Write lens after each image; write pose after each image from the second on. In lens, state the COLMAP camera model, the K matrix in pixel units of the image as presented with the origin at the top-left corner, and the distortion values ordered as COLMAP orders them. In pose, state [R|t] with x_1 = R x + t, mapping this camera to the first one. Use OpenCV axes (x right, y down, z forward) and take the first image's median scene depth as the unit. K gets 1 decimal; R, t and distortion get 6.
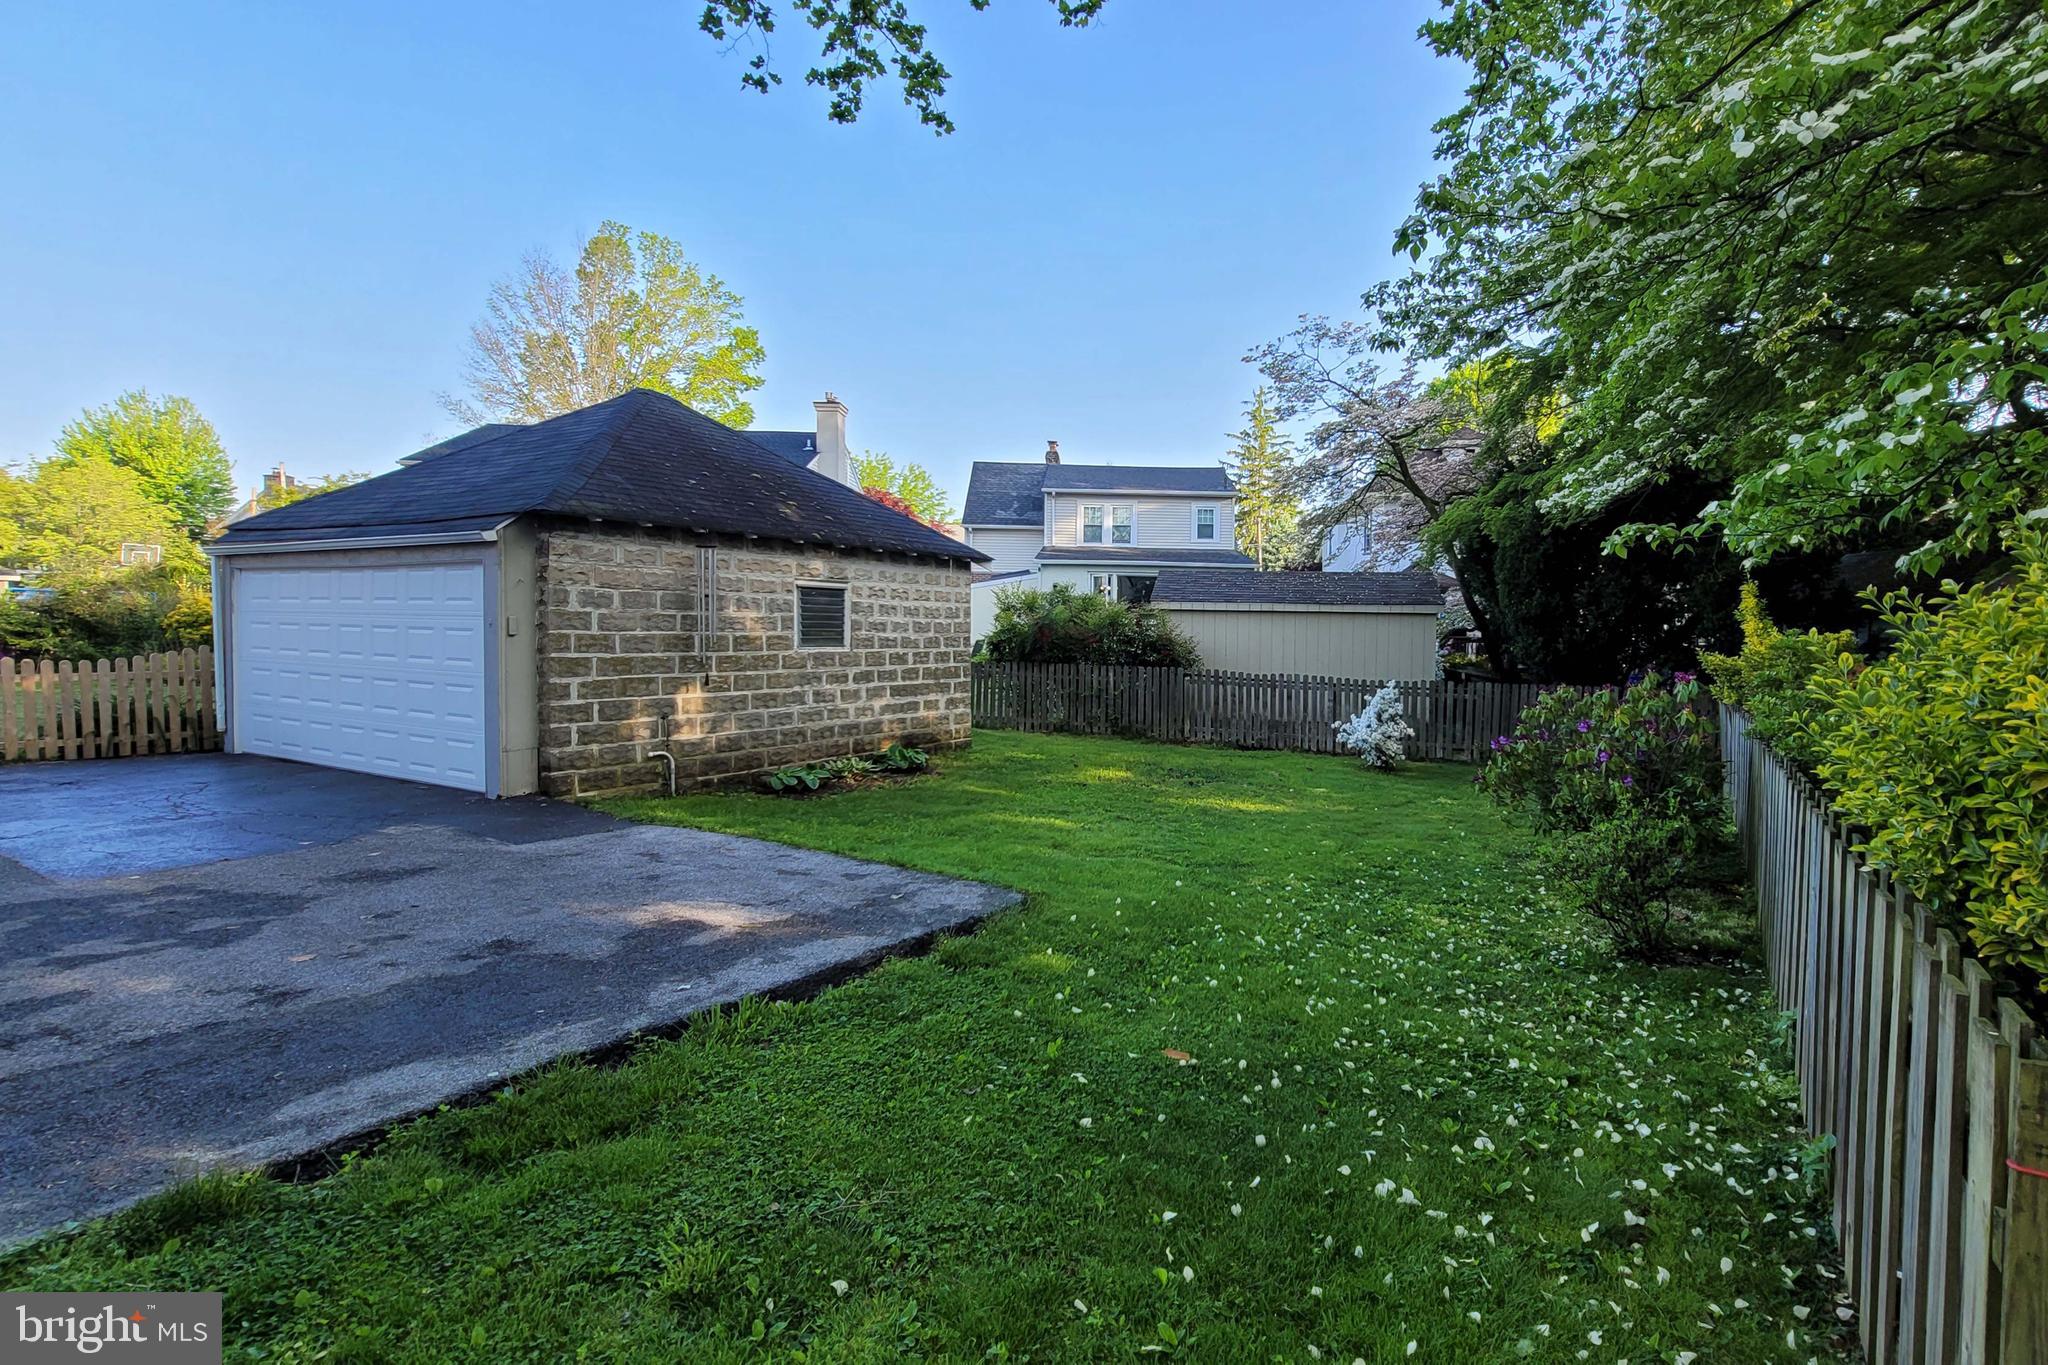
lens RADIAL K [[1102.9, 0, 1019.9], [0, 1102.9, 679.0], [0, 0, 1]] dist [-0.006150, 0.000317]
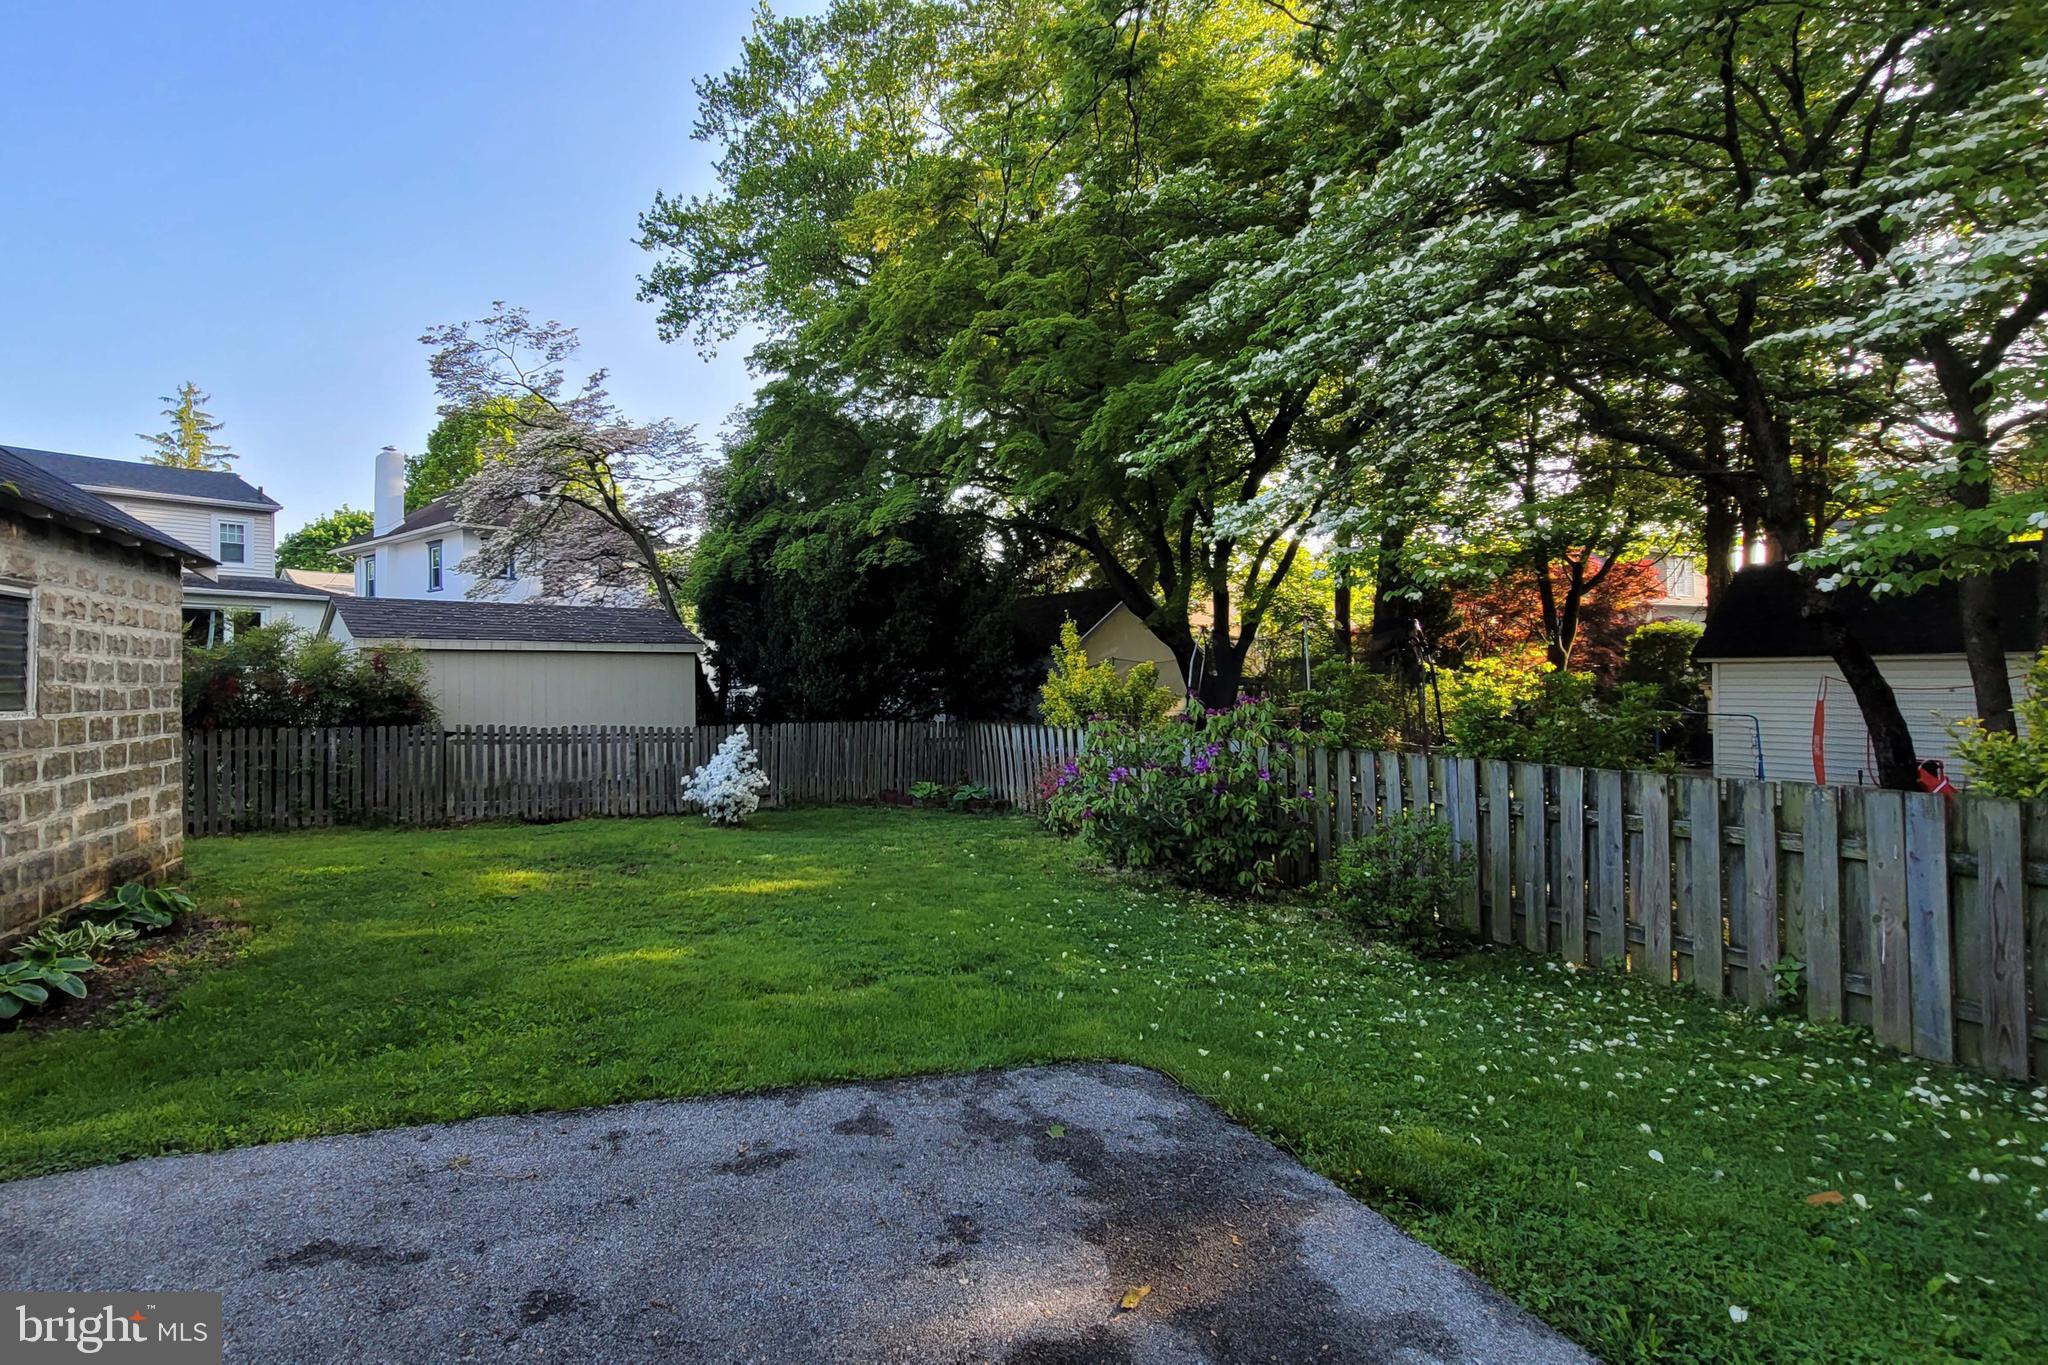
lens RADIAL K [[1102.9, 0, 1023.5], [0, 1102.9, 670.3], [0, 0, 1]] dist [-0.006150, 0.000317]
pose [[0.630696, -0.013818, 0.775907, -0.238335], [0.053533, 0.998234, -0.025737, -0.008803], [-0.774181, 0.057768, 0.630322, 0.283860]]
